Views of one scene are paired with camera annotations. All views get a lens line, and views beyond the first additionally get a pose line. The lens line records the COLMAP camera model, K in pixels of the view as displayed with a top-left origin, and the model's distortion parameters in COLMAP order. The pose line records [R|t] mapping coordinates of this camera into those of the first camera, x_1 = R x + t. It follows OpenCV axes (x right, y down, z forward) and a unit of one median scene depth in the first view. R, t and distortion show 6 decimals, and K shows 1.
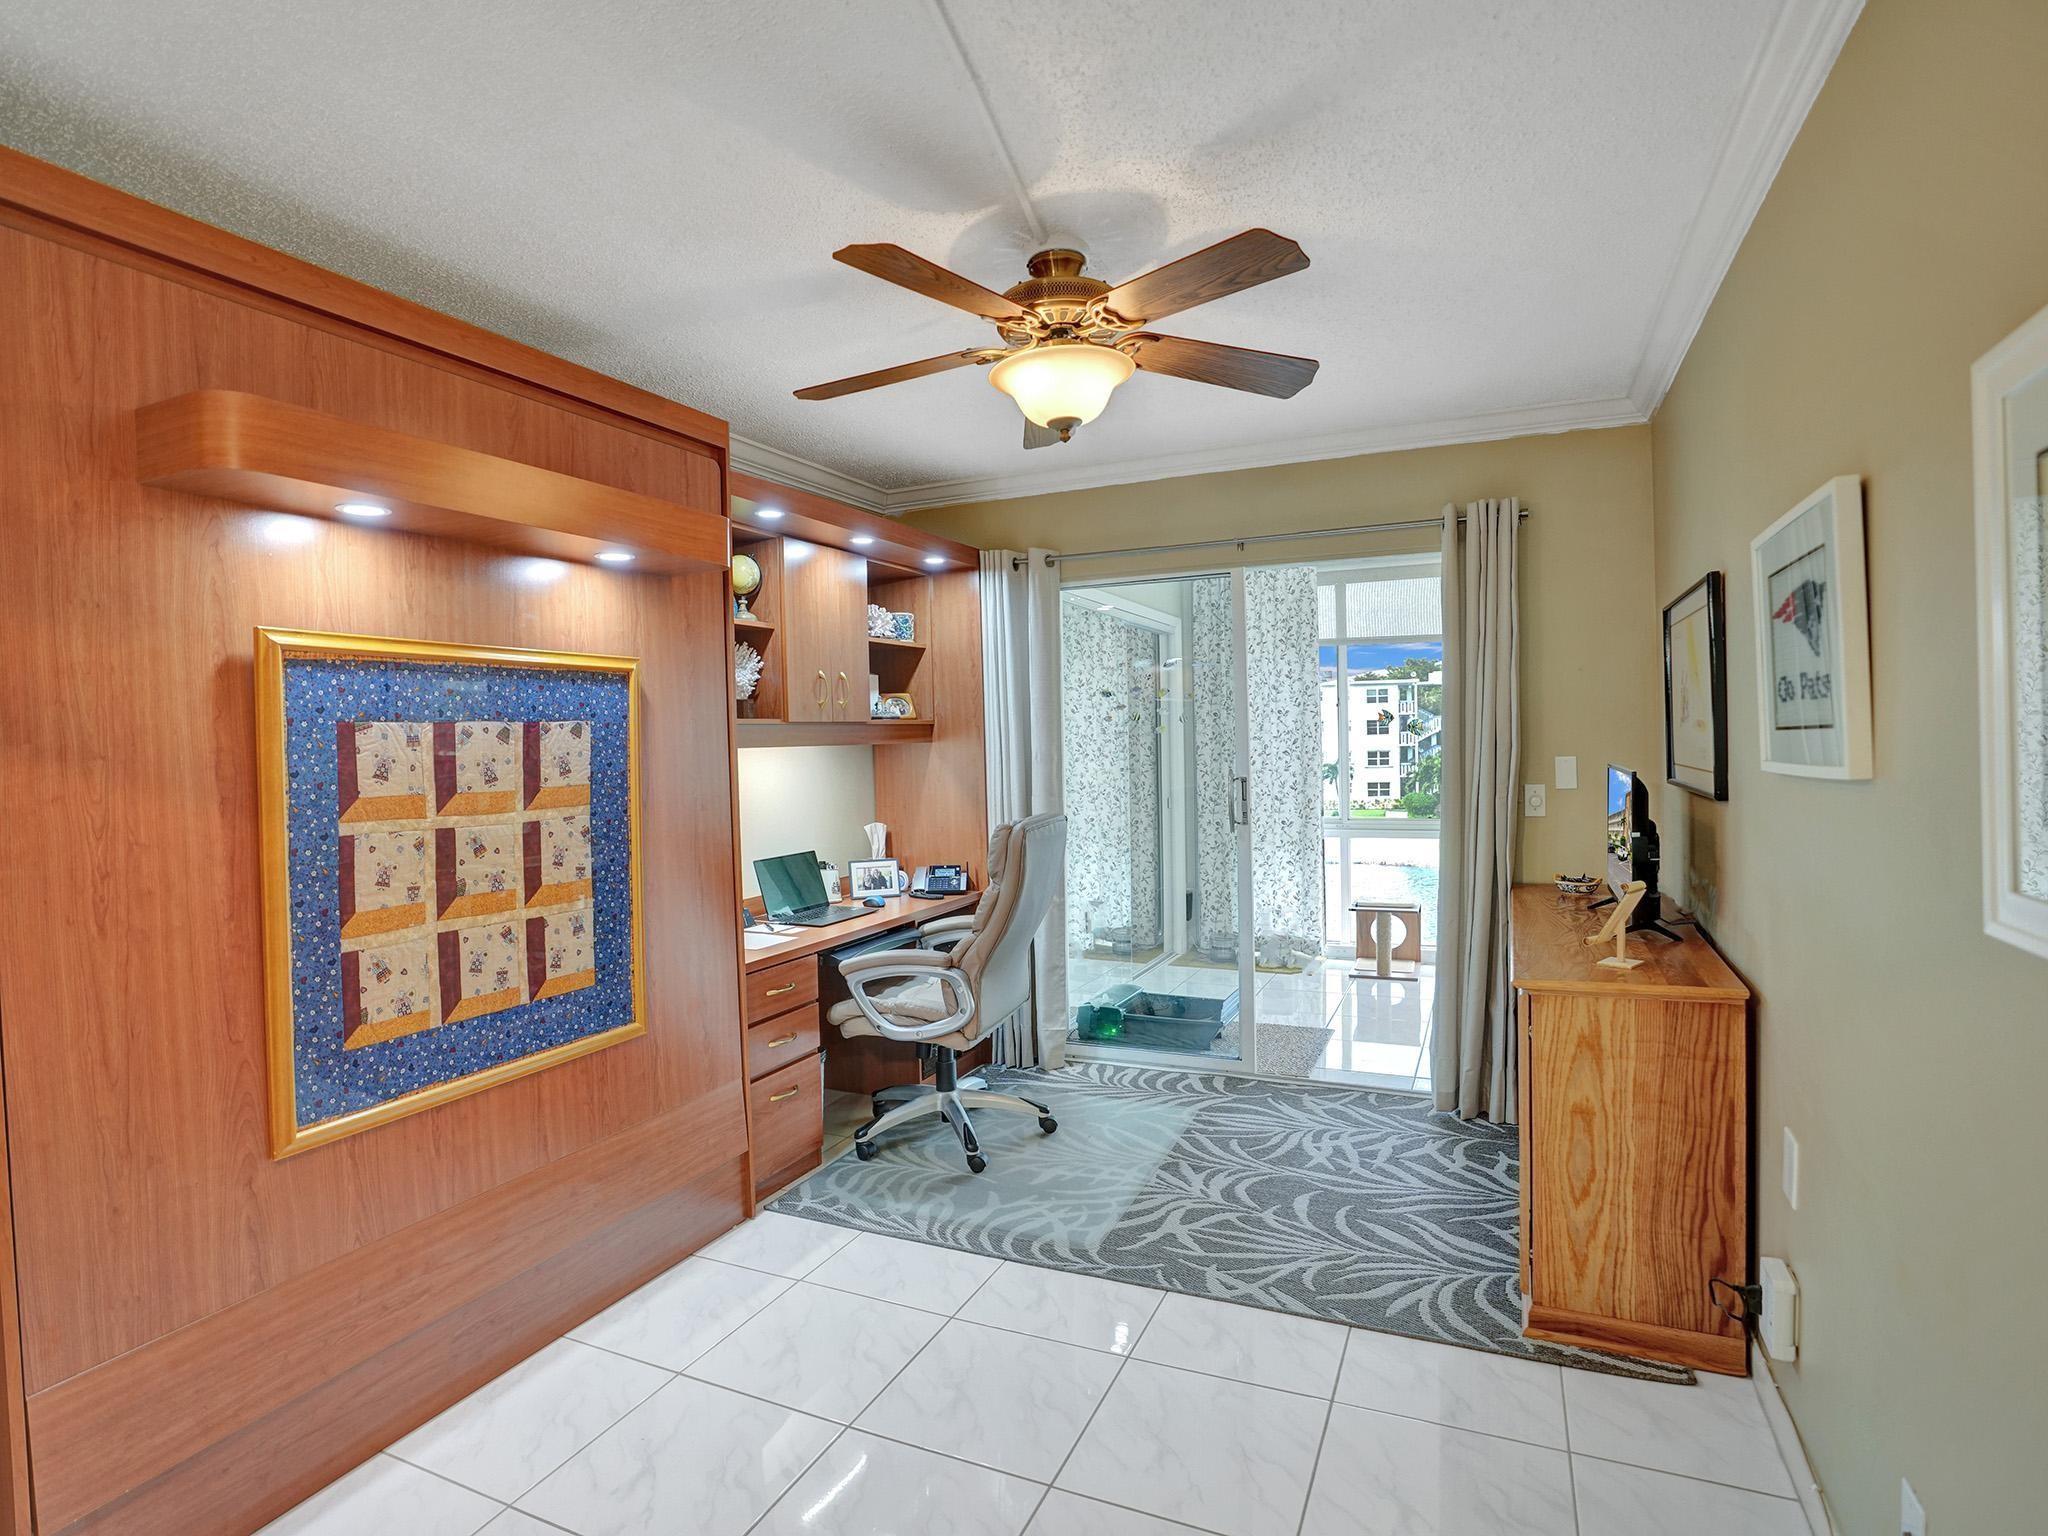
lens RADIAL K [[1044.2, 0, 1027.5], [0, 1044.2, 757.3], [0, 0, 1]] dist [-0.065986, 0.015076]
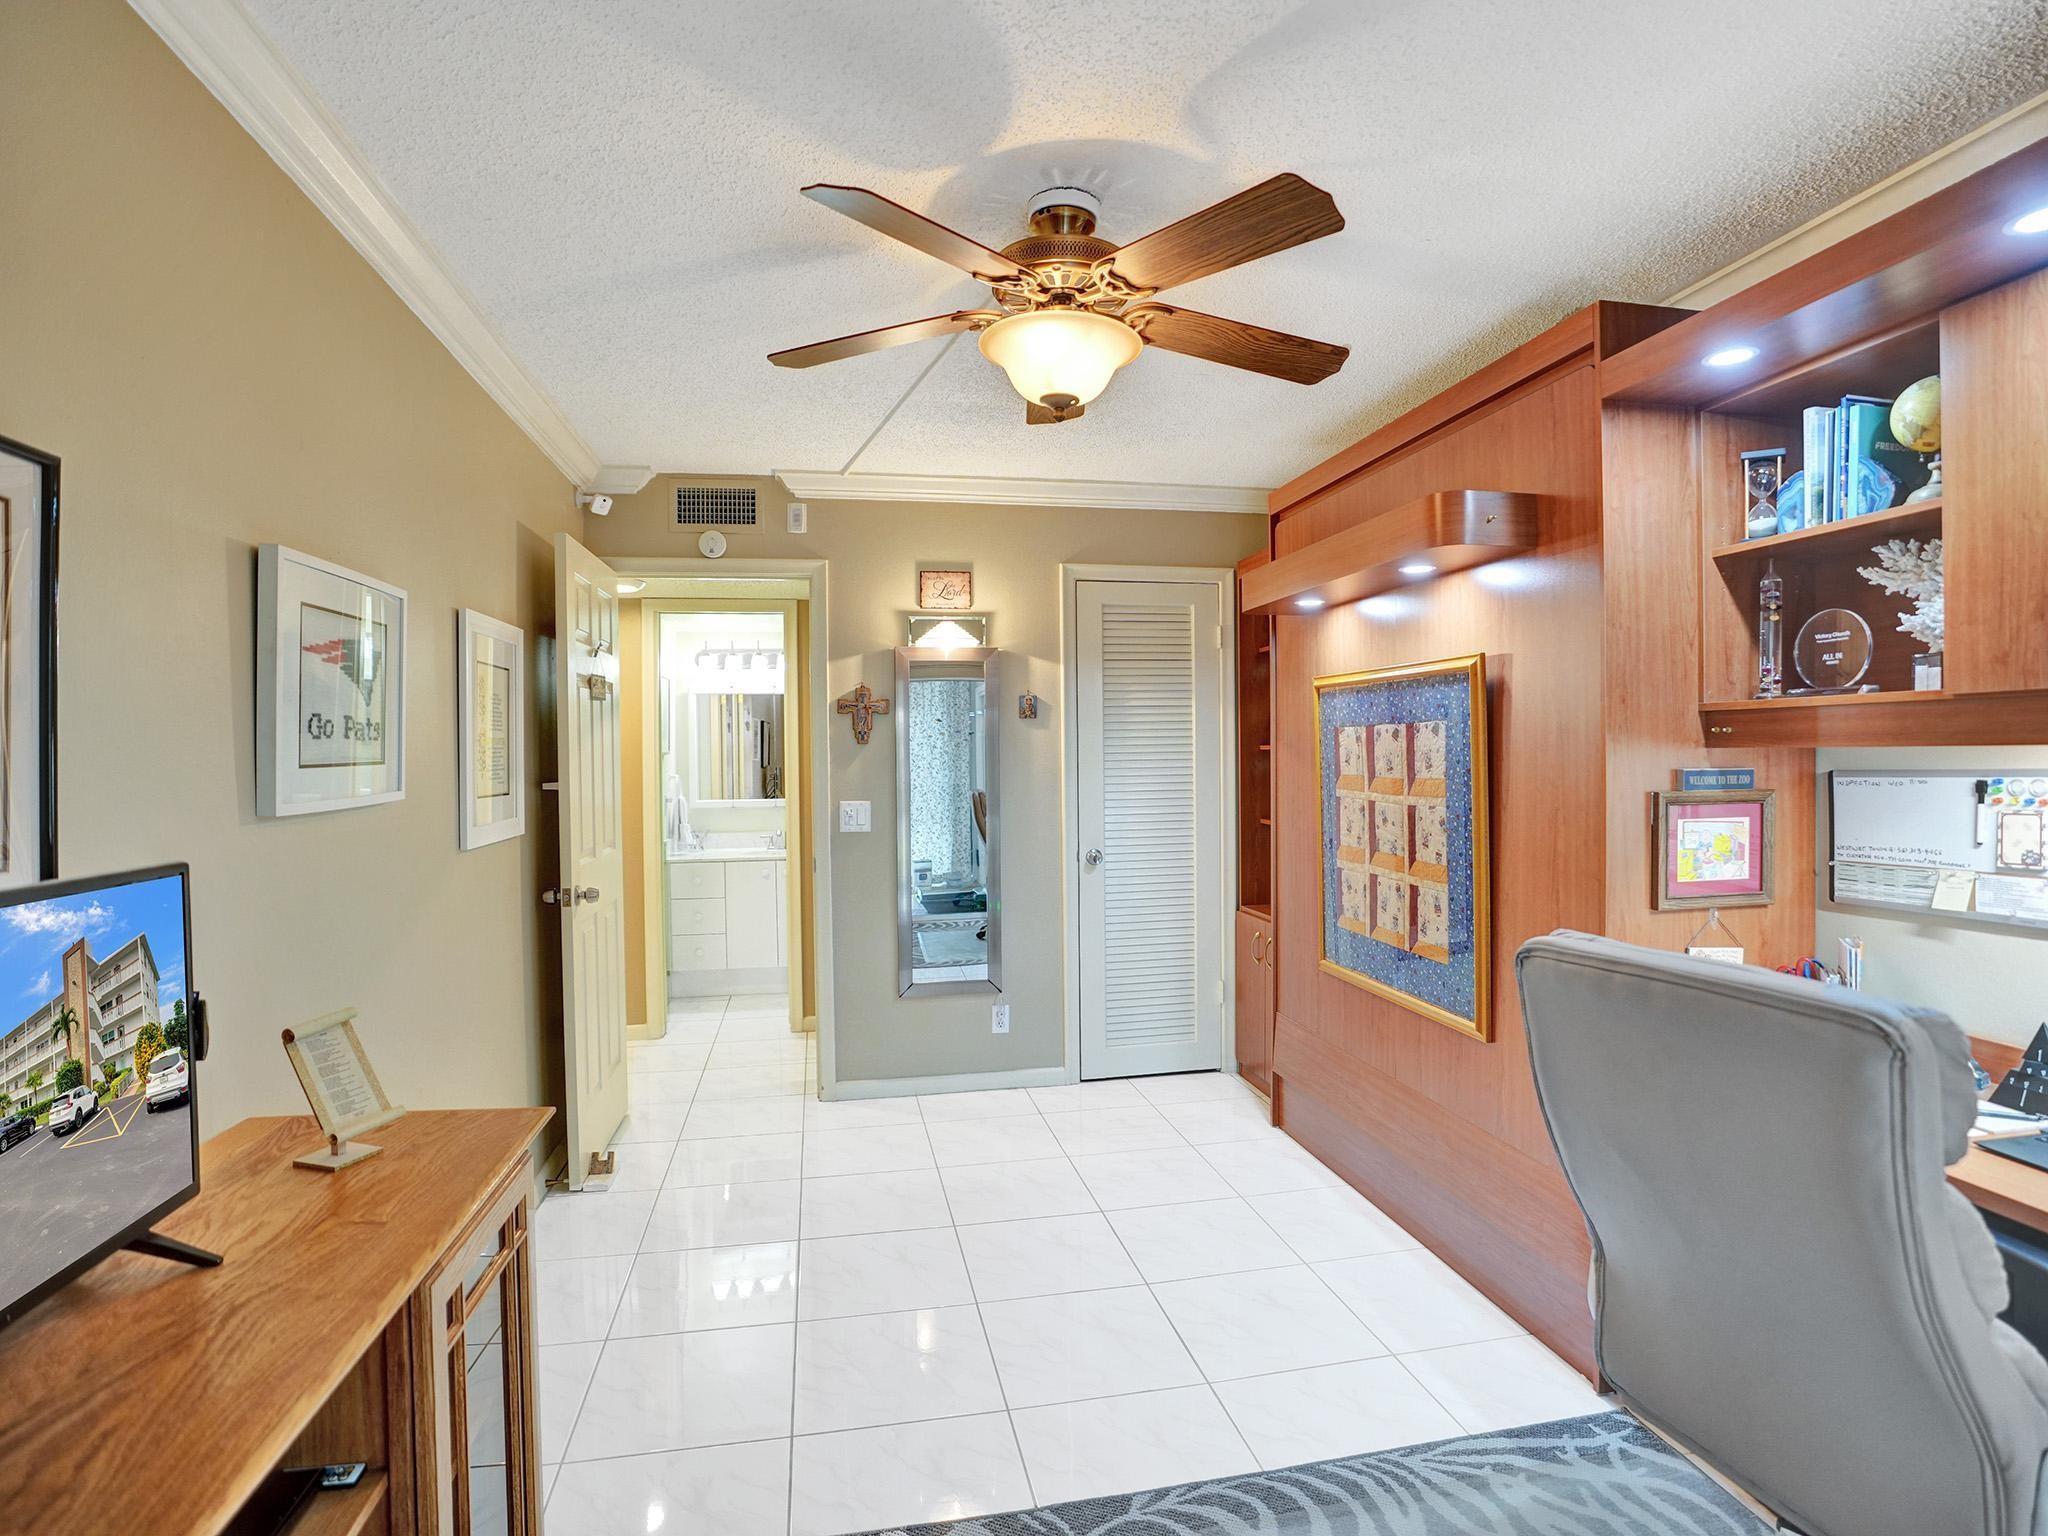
lens RADIAL K [[1044.2, 0, 1028.2], [0, 1044.2, 757.8], [0, 0, 1]] dist [-0.065986, 0.015076]
pose [[-0.812628, 0.035541, -0.581698, 0.530104], [0.019400, 0.999235, 0.033950, -0.039091], [0.582459, 0.016304, -0.812696, 1.539815]]
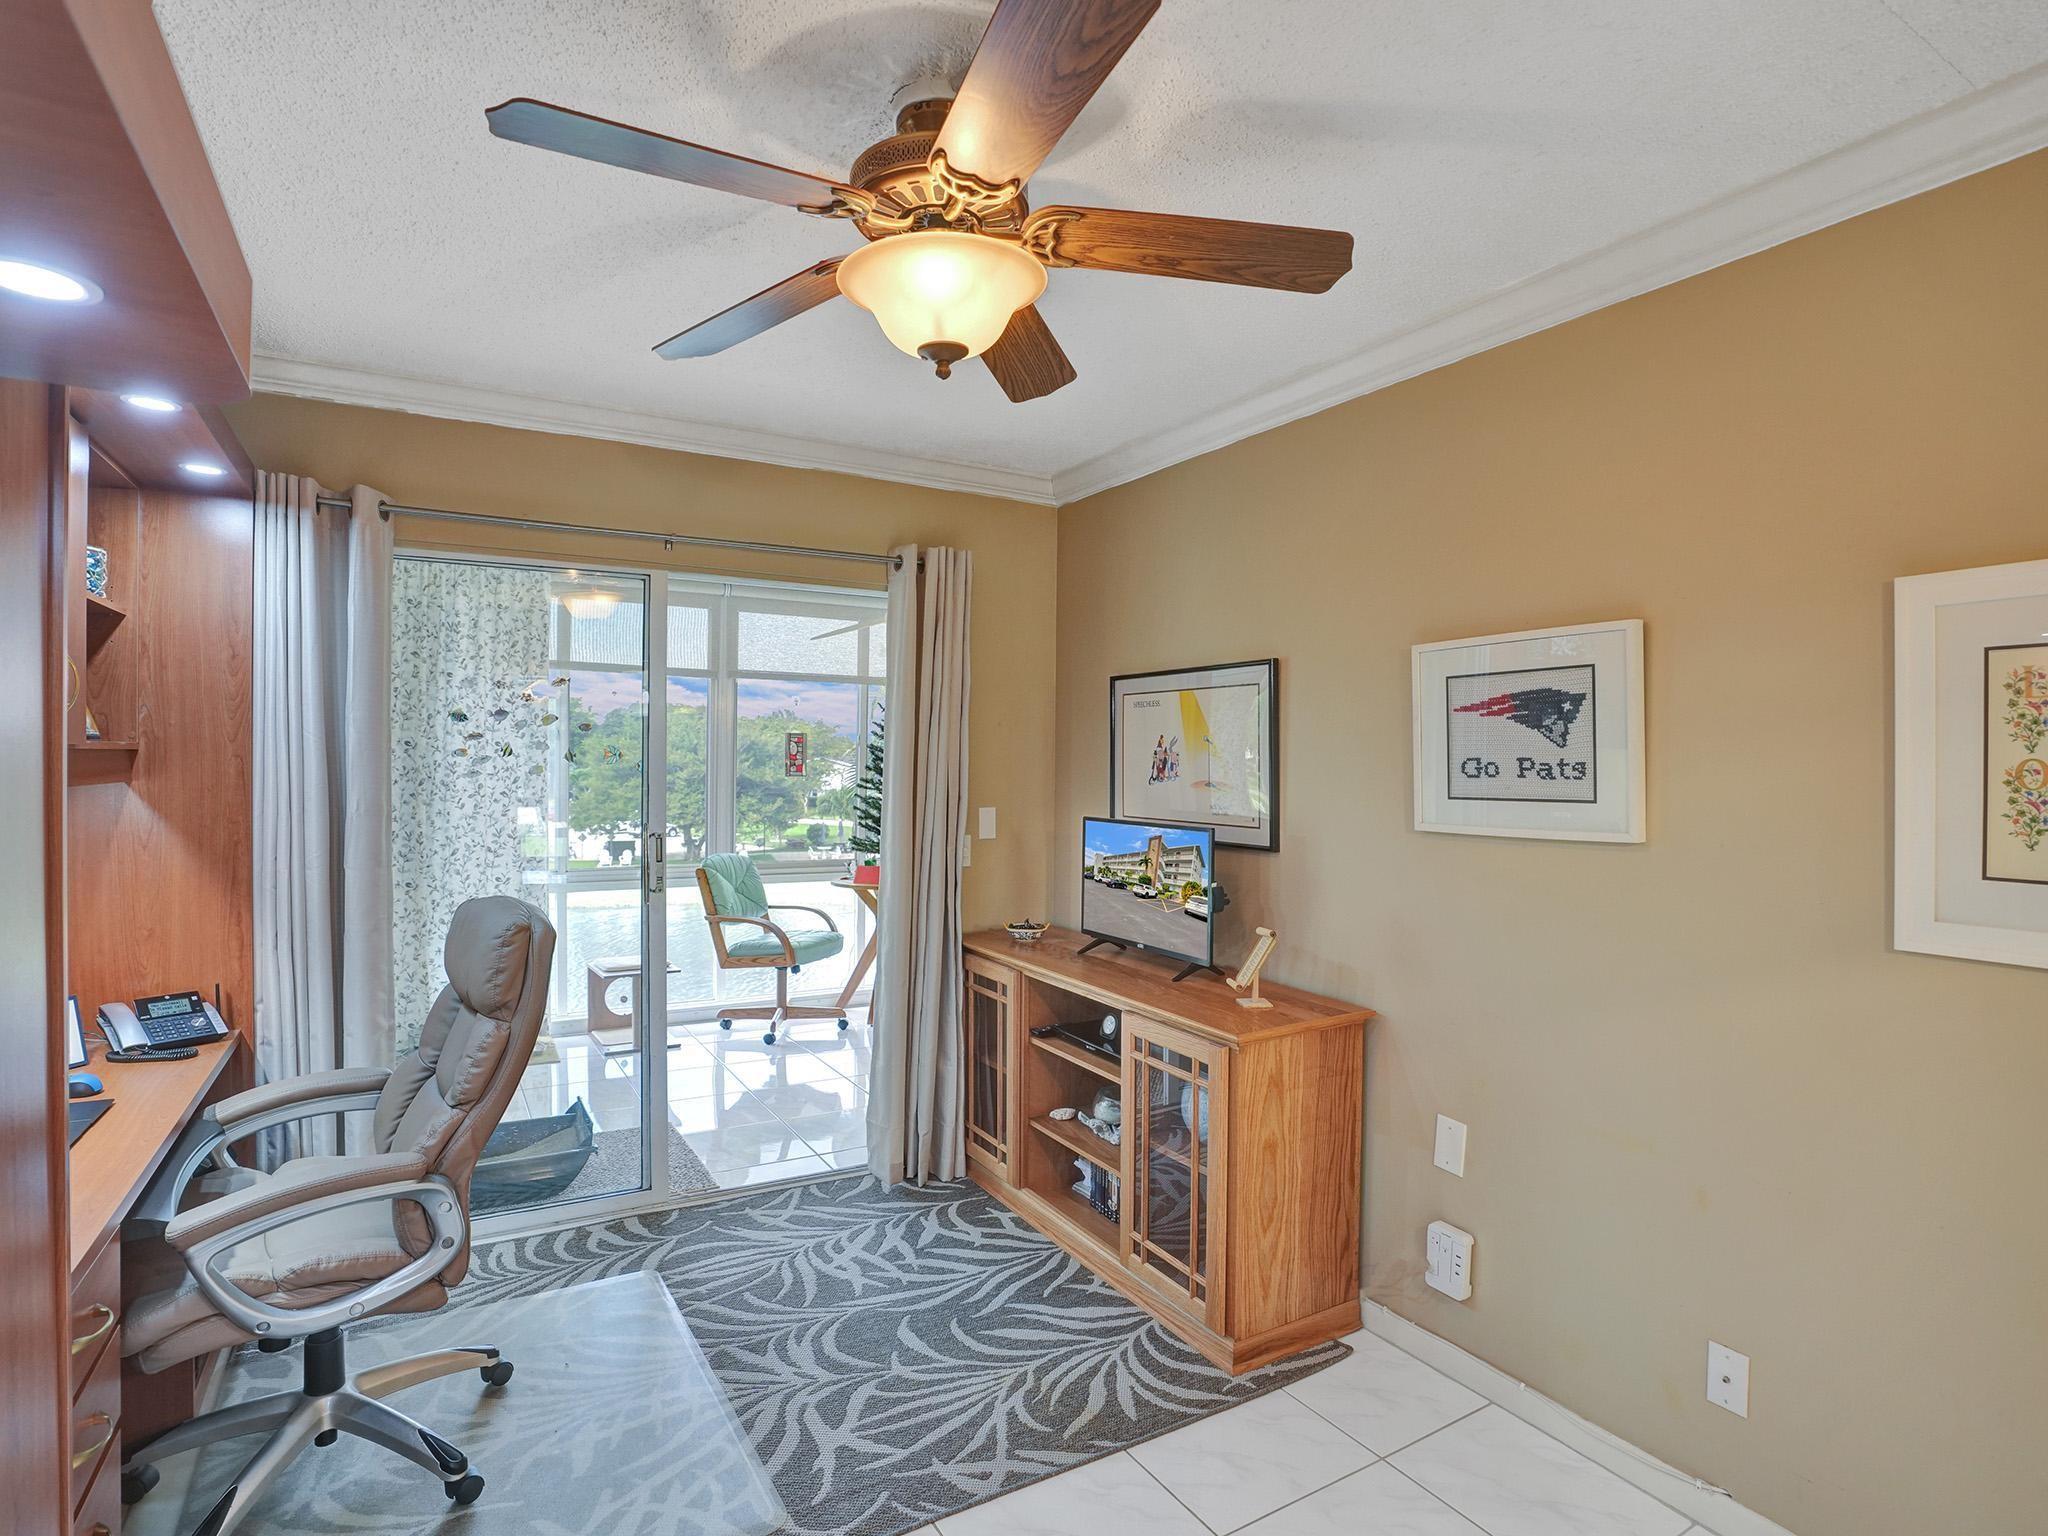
lens RADIAL K [[1044.2, 0, 1030.5], [0, 1044.2, 765.0], [0, 0, 1]] dist [-0.065986, 0.015076]
pose [[0.577099, 0.027275, 0.816218, -0.434573], [-0.008637, 0.999590, -0.027296, -0.021480], [-0.816628, 0.008702, 0.577098, 0.485683]]
